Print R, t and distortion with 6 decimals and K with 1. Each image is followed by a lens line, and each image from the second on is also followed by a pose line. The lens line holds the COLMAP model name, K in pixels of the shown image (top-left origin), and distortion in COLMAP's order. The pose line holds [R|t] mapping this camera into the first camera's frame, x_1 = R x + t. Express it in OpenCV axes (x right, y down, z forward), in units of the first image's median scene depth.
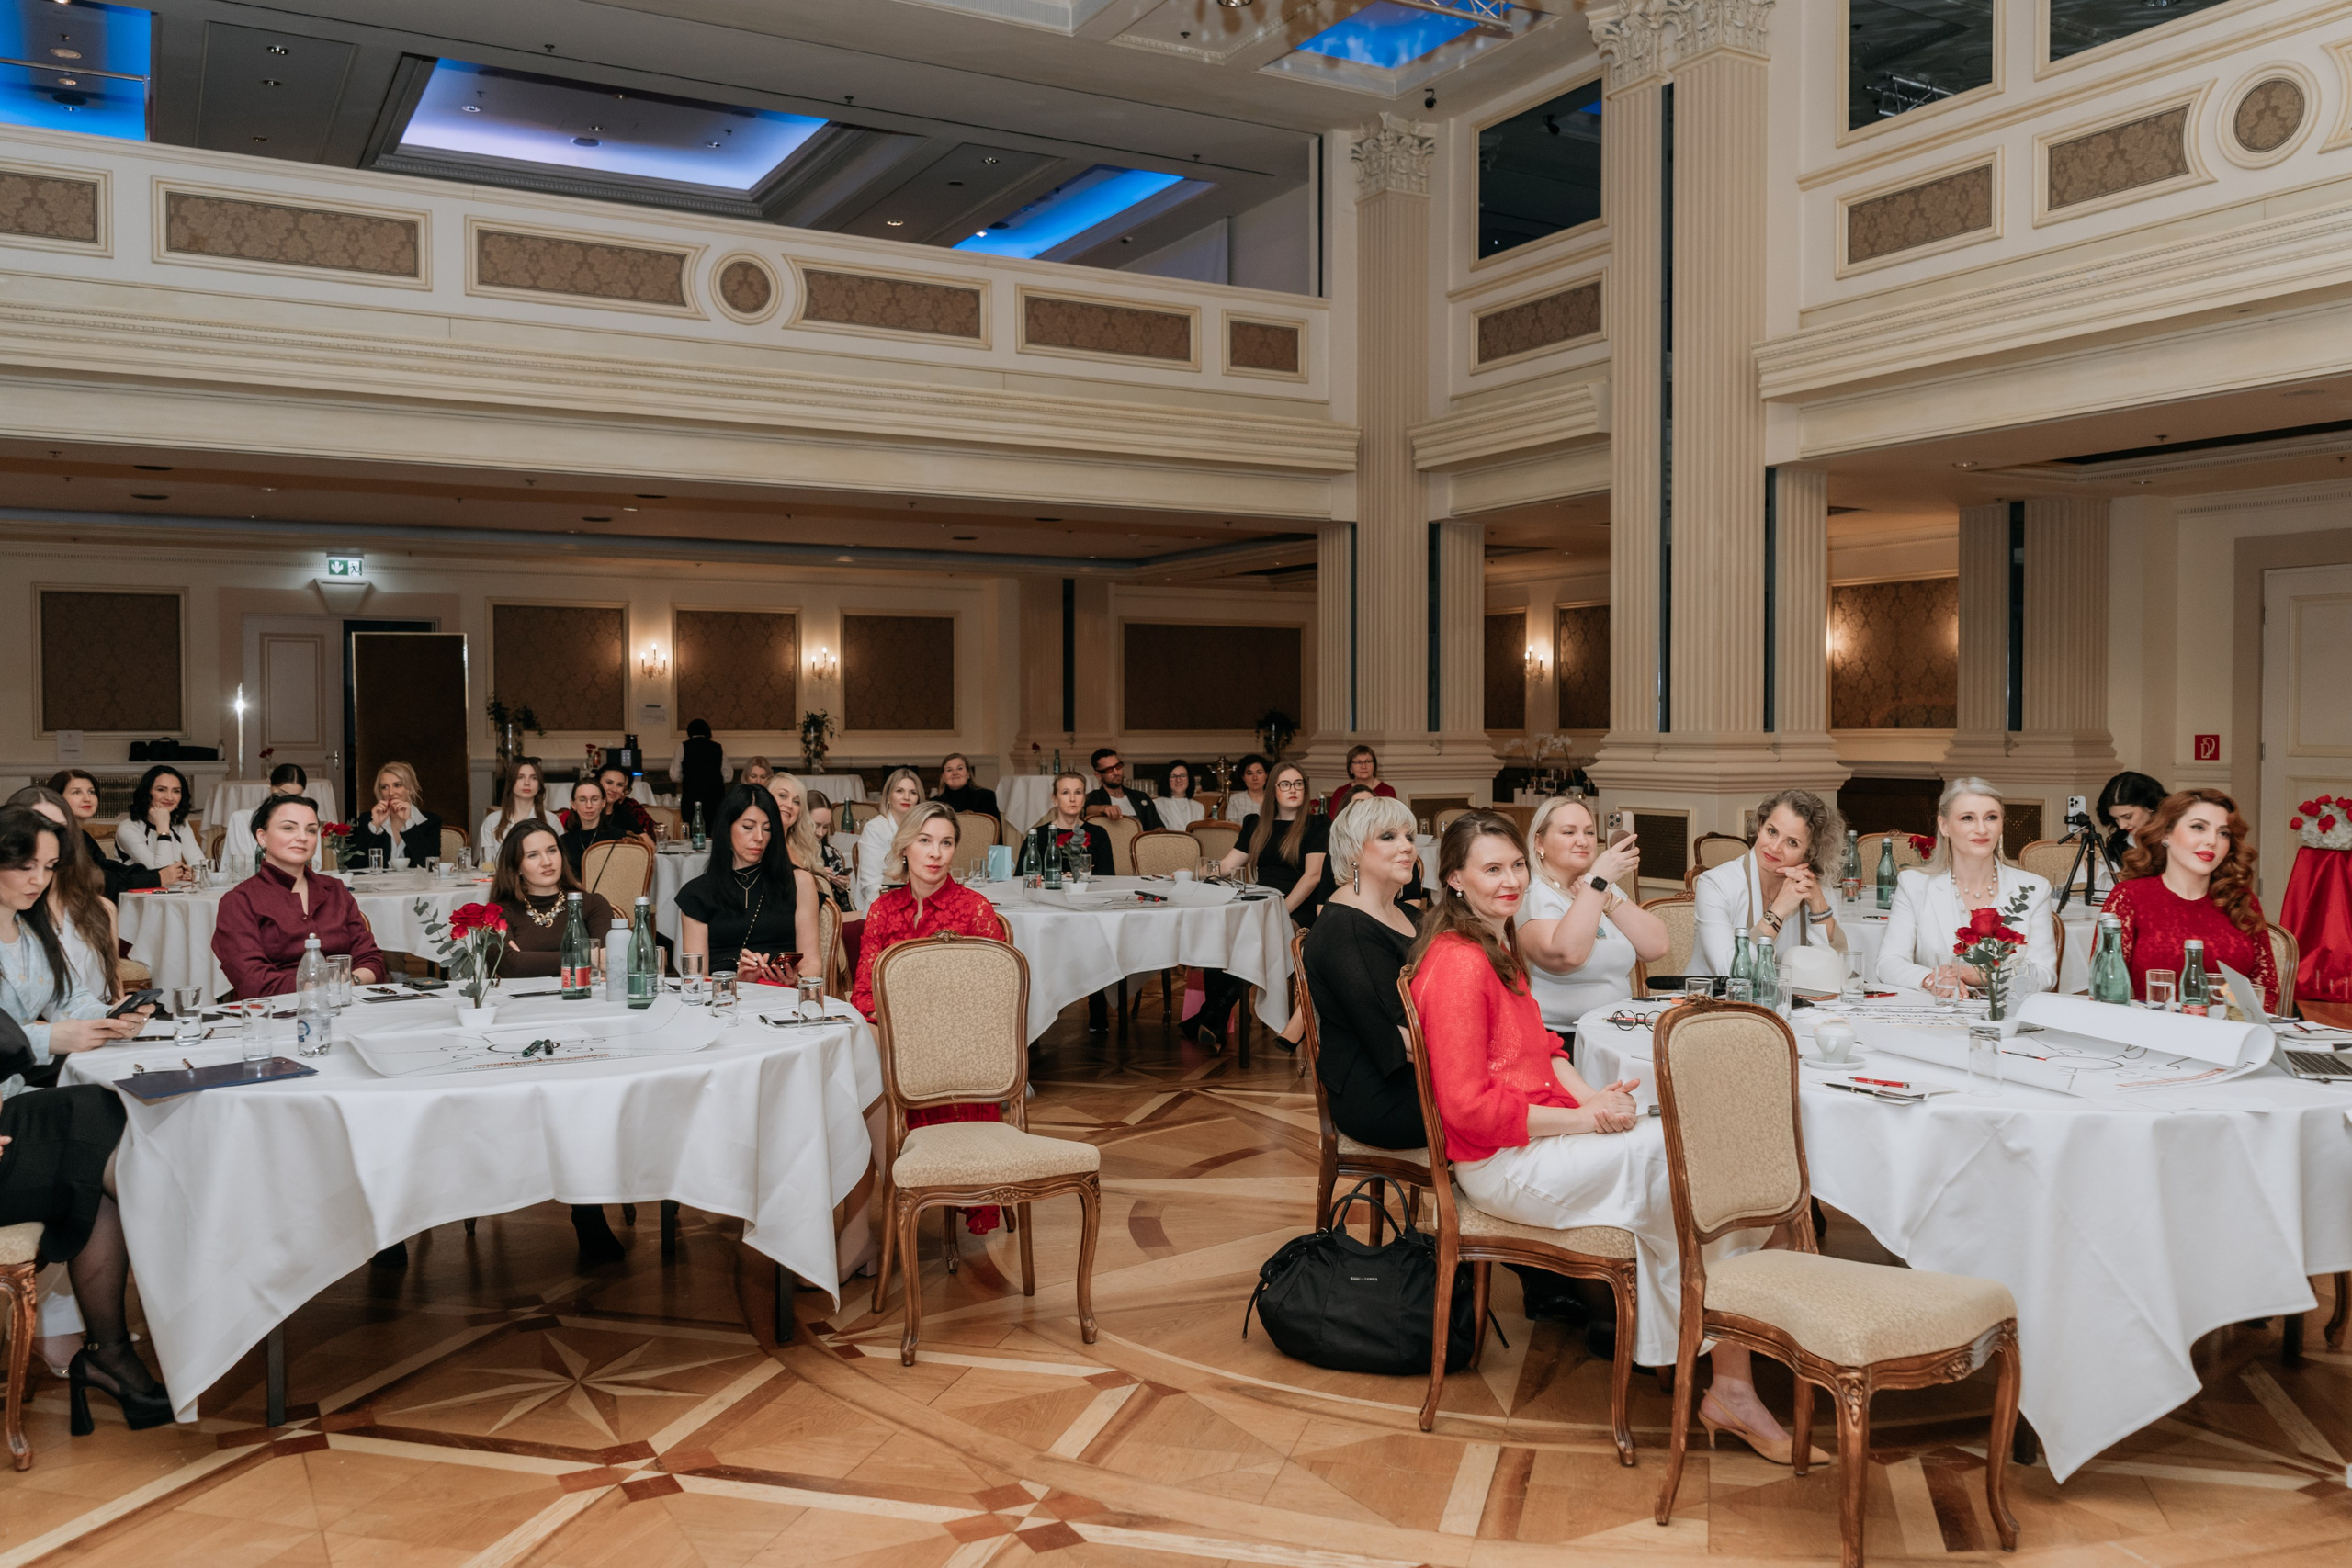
lens RADIAL K [[1853.4, 0, 1176.0], [0, 1853.4, 784.0], [0, 0, 1]] dist [-0.009519, -0.008259]
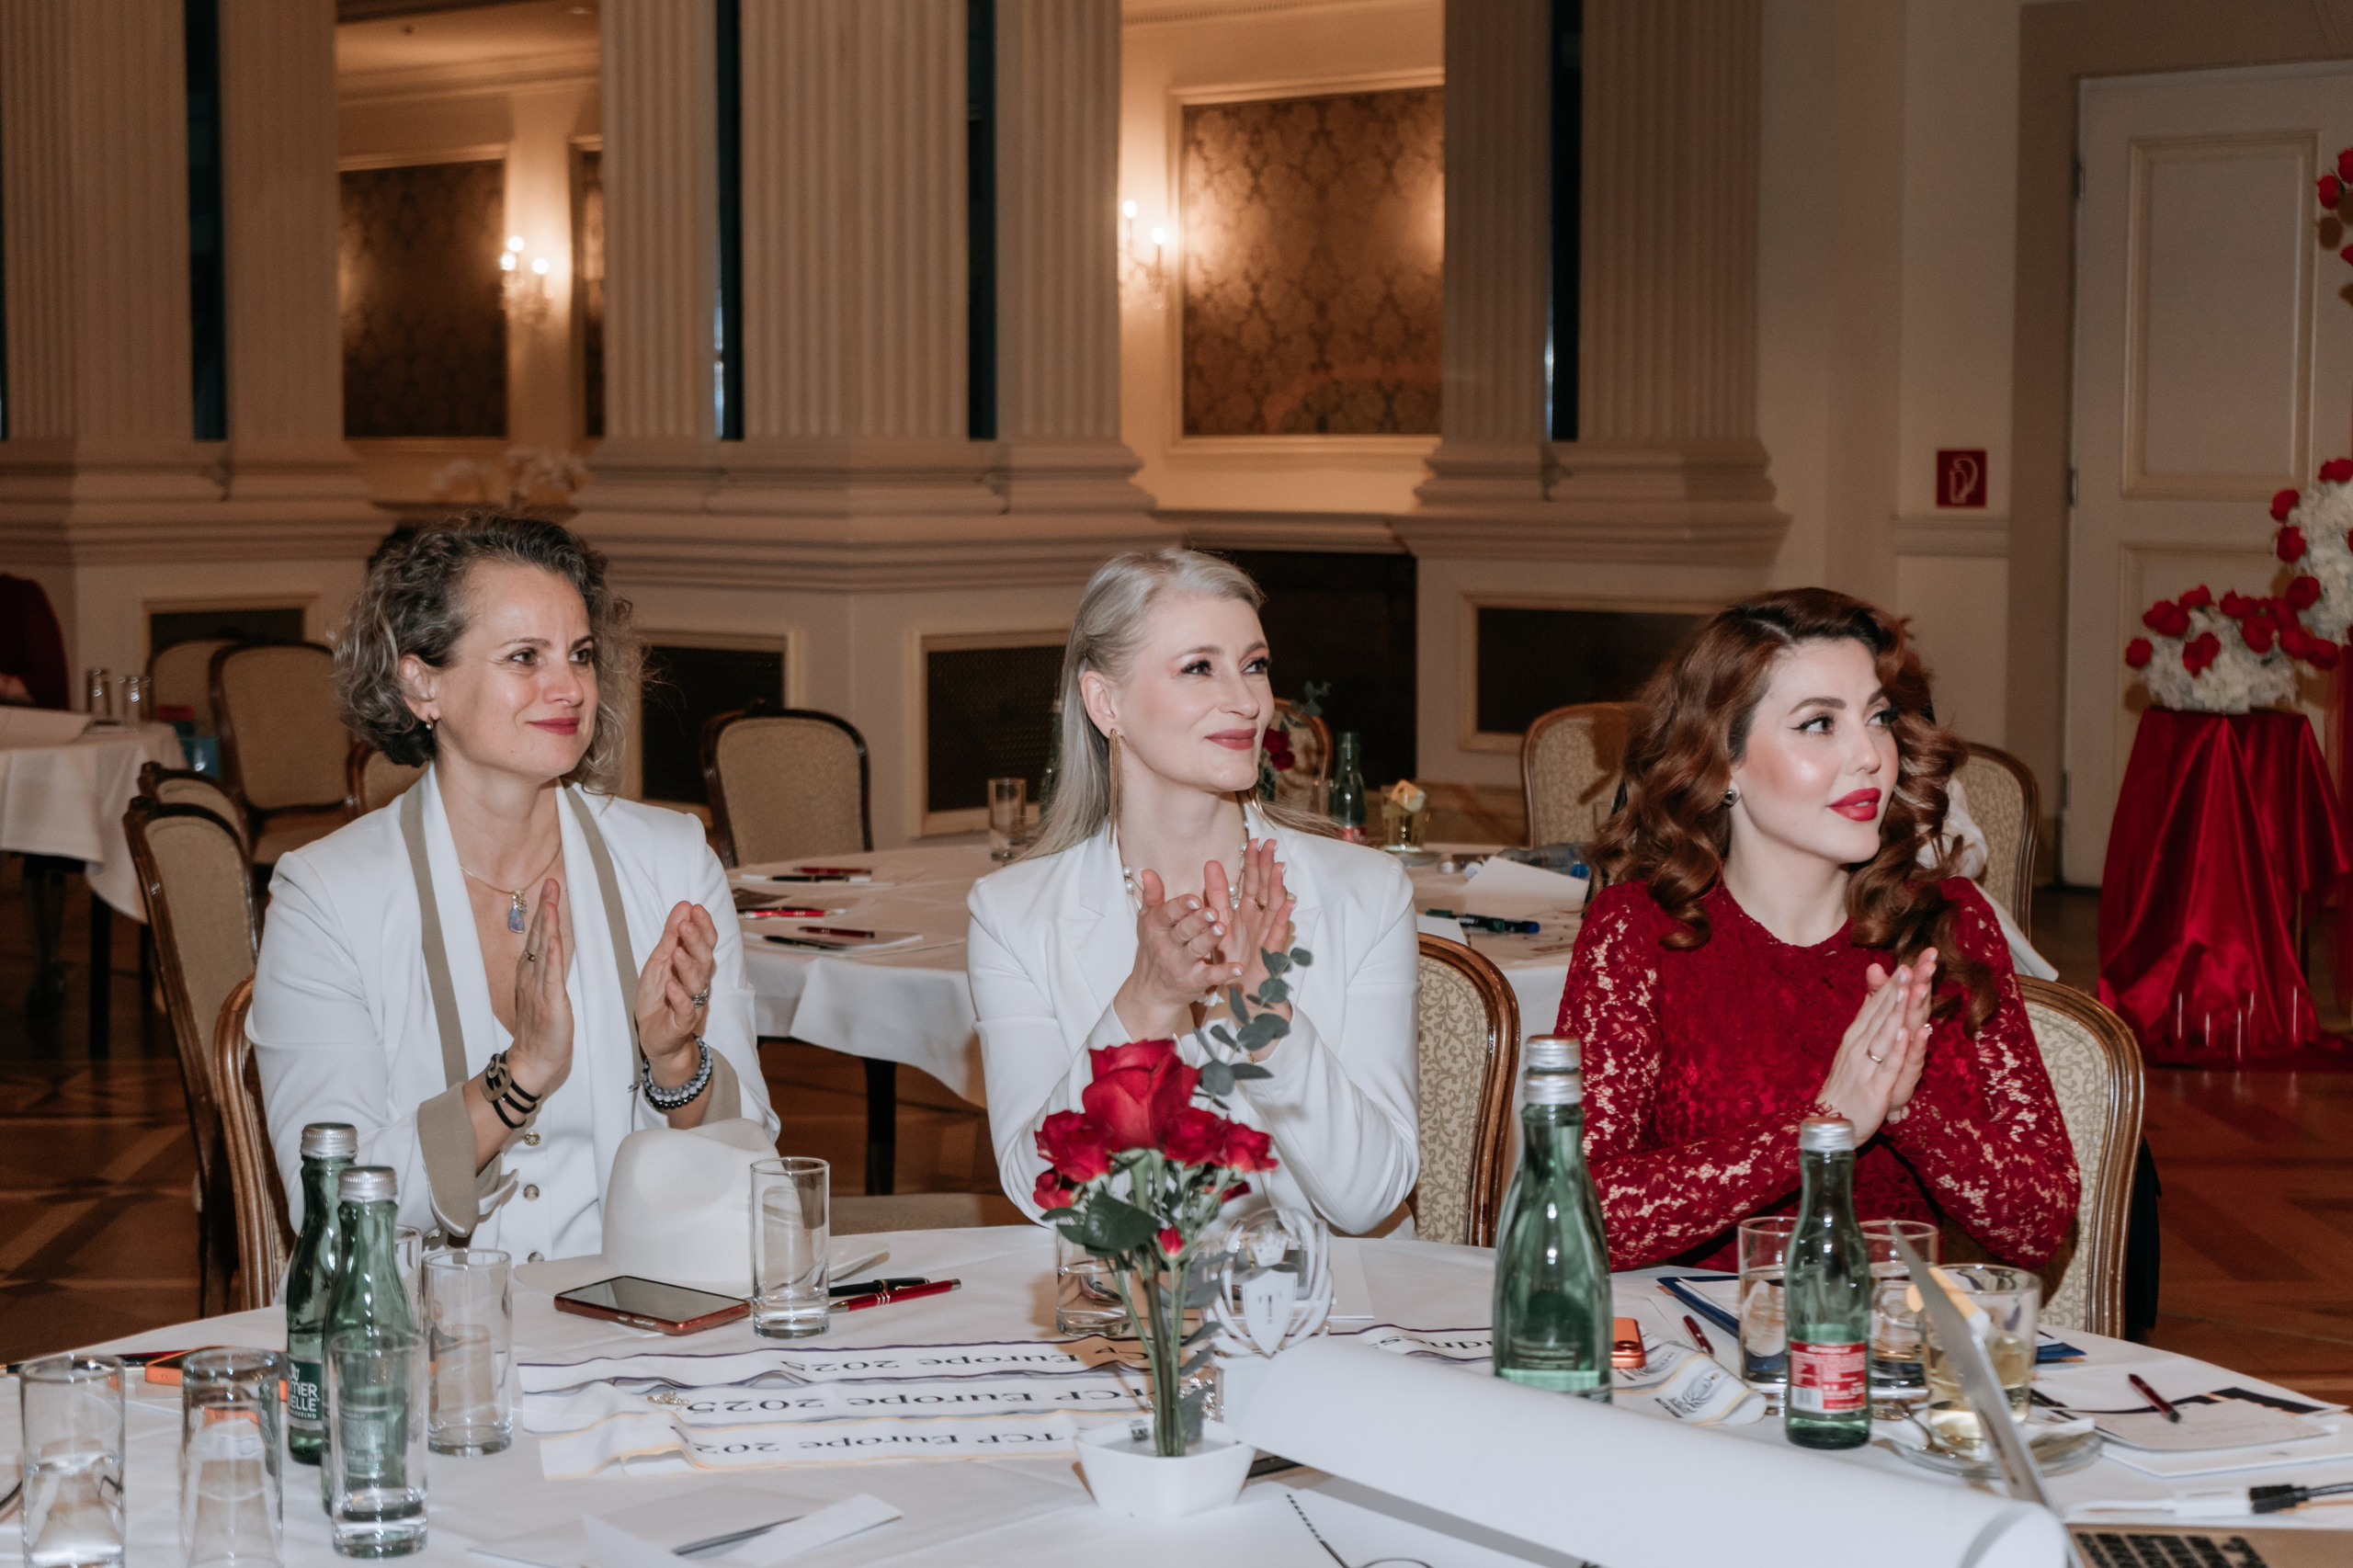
lens RADIAL K [[3966.5, 0, 1176.5], [0, 3966.5, 784.0], [0, 0, 1]] dist [-0.021191, 0.135387]
pose [[0.952863, -0.023849, 0.302461, 0.080847], [0.007099, 0.998385, 0.056360, -0.001266], [-0.303317, -0.051556, 0.951494, 0.133472]]
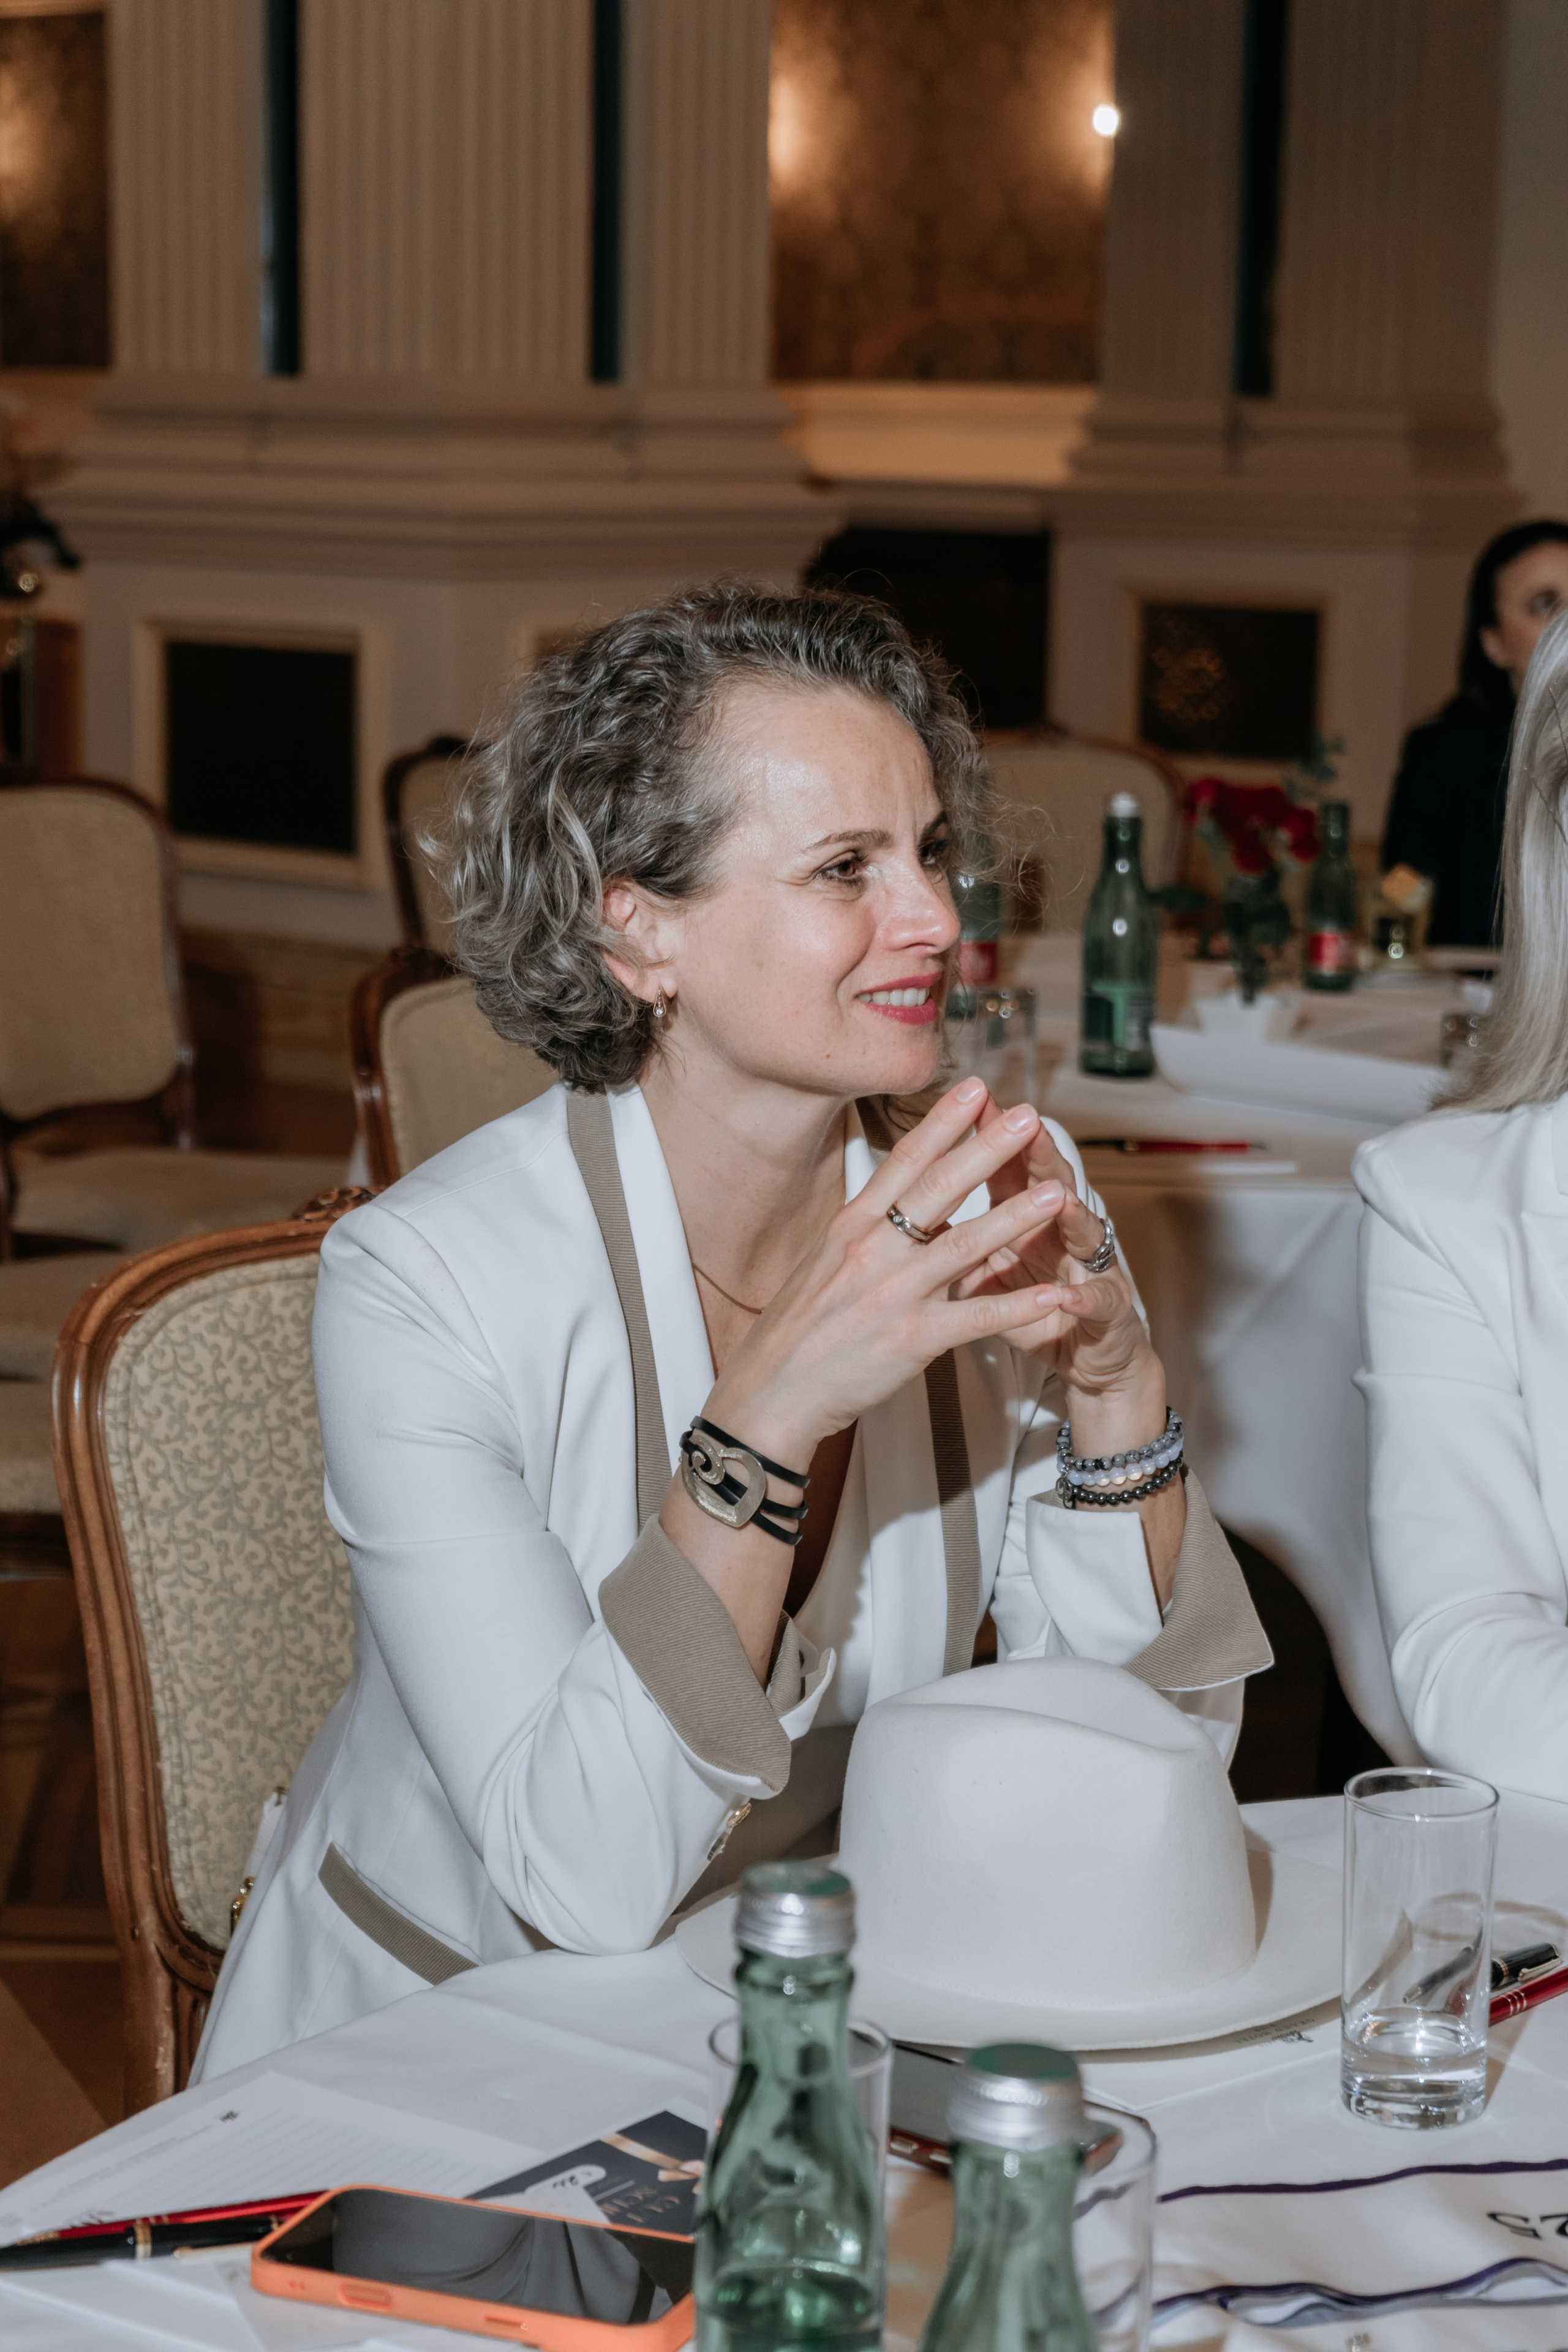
lens RADIAL K [[4290.8, 0, 784.0], [0, 4290.8, 1176.0], [0, 0, 1]] dist [0.016535, -0.092734]
pose [[0.933173, -0.045543, 0.356530, 0.066924], [-0.009130, 0.988617, 0.150180, -0.003635], [-0.359312, -0.143399, 0.922134, 0.242412]]
